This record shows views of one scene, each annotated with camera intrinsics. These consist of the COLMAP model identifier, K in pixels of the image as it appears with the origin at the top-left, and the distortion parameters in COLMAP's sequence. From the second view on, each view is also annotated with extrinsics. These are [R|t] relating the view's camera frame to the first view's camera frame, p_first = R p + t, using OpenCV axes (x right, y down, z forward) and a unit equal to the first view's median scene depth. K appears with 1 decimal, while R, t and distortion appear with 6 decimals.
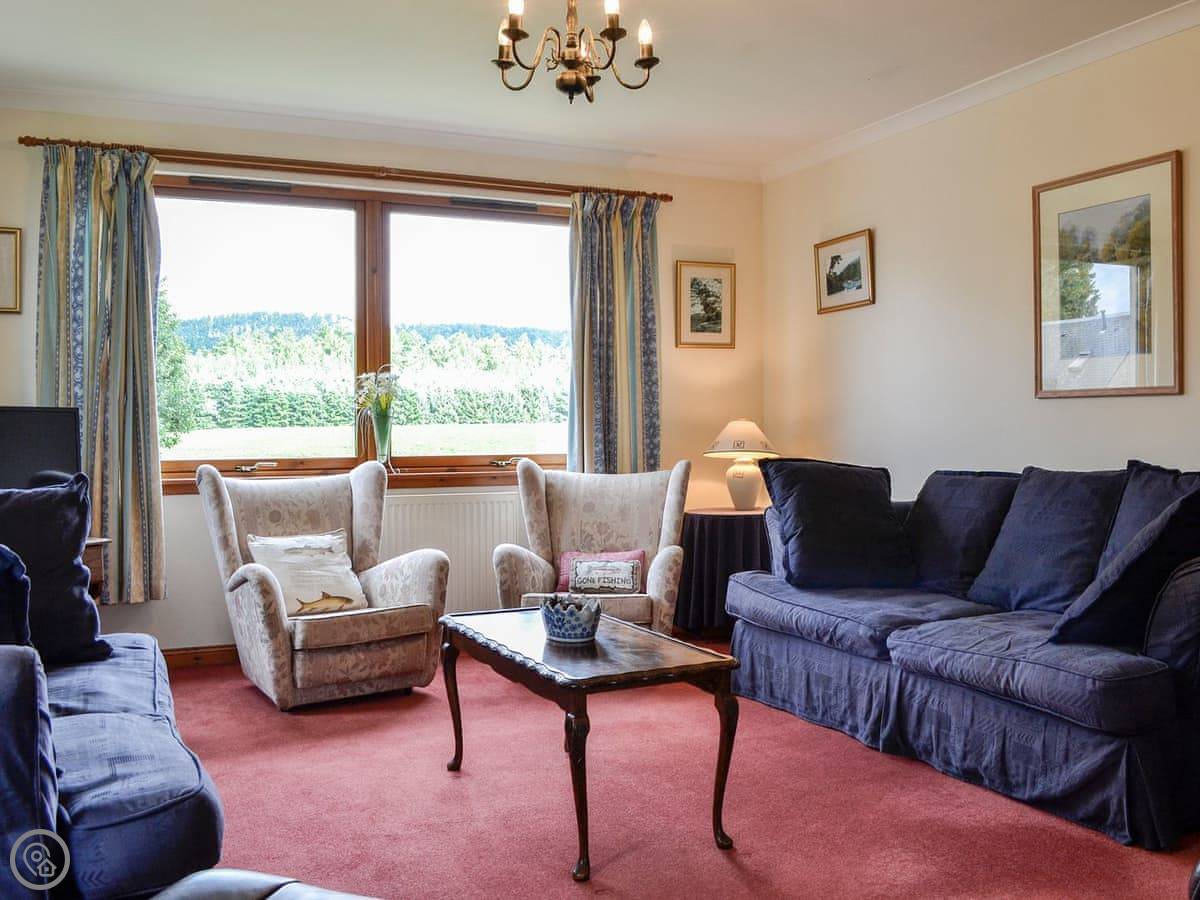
lens RADIAL K [[1128.1, 0, 692.2], [0, 1128.1, 468.1], [0, 0, 1]] dist [-0.087579, 0.000000]
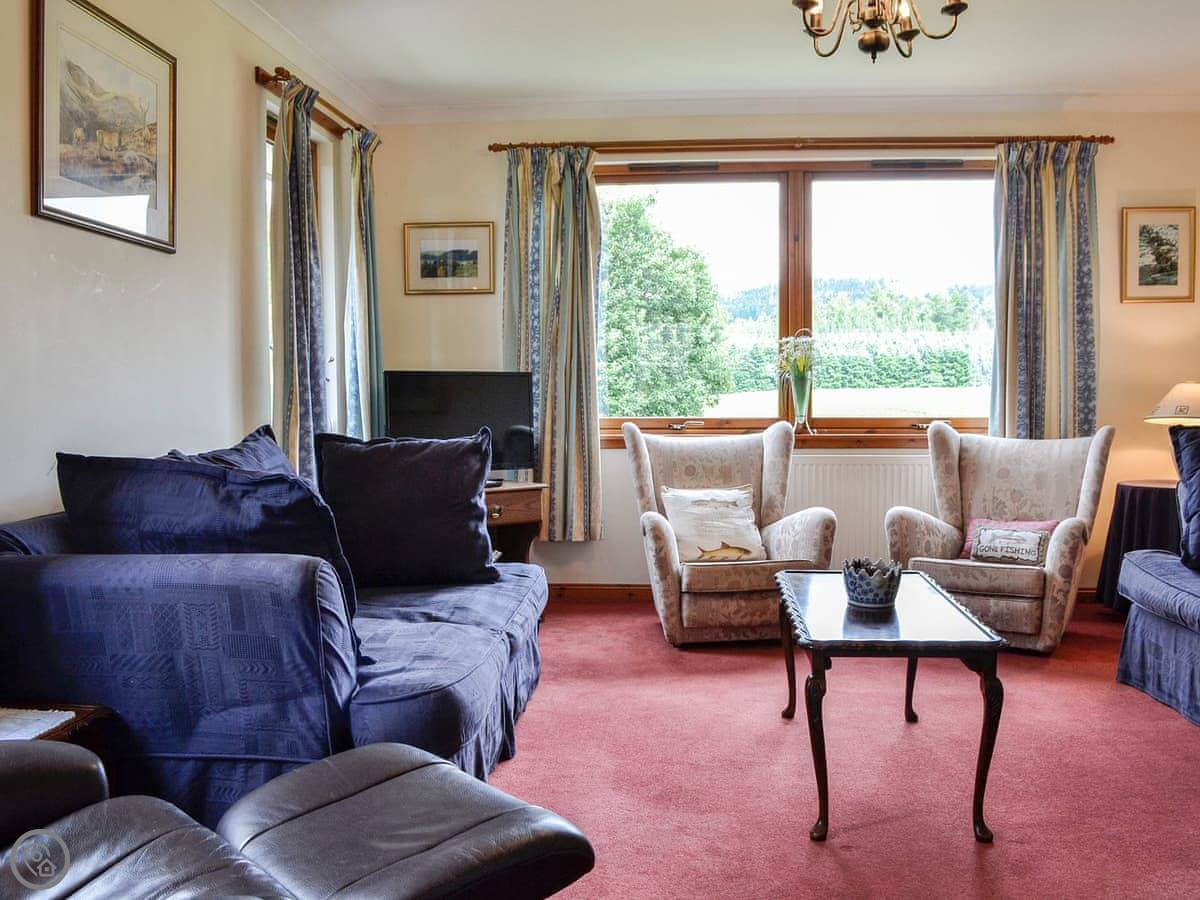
lens RADIAL K [[1128.1, 0, 598.0], [0, 1128.1, 470.0], [0, 0, 1]] dist [-0.087579, 0.000000]
pose [[0.842873, 0.036322, -0.536885, 0.145912], [-0.017449, 0.999040, 0.040193, -0.000374], [0.537829, -0.024510, 0.842698, 0.018034]]
